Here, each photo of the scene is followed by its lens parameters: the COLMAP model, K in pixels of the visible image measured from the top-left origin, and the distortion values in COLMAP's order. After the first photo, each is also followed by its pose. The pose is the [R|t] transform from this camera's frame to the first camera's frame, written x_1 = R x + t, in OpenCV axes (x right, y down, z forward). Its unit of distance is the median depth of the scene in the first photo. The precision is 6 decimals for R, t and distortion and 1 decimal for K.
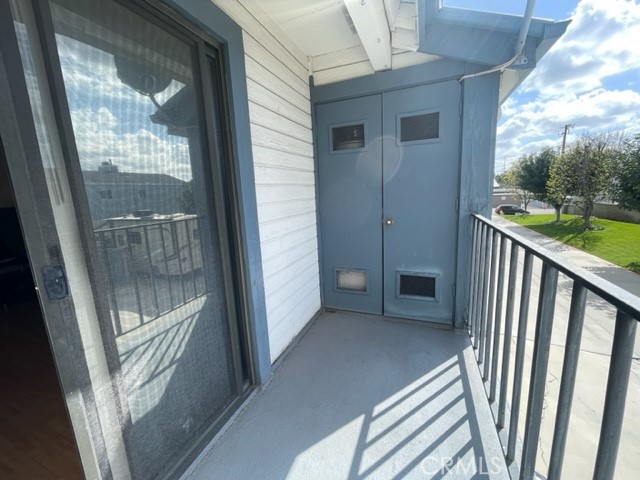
lens RADIAL K [[258.8, 0, 319.6], [0, 258.8, 238.1], [0, 0, 1]] dist [-0.007654, 0.001261]
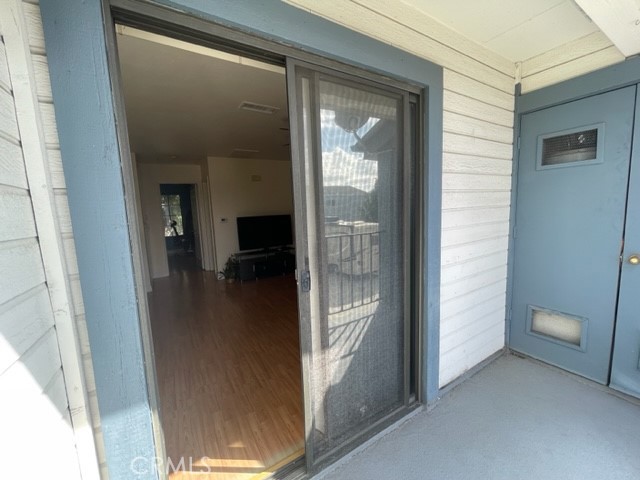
lens RADIAL K [[258.8, 0, 318.5], [0, 258.8, 236.2], [0, 0, 1]] dist [-0.007654, 0.001261]
pose [[0.800388, 0.084208, -0.593538, -0.015349], [-0.104690, 0.994505, -0.000079, -0.041811], [0.590270, 0.062200, 0.804806, -0.094904]]
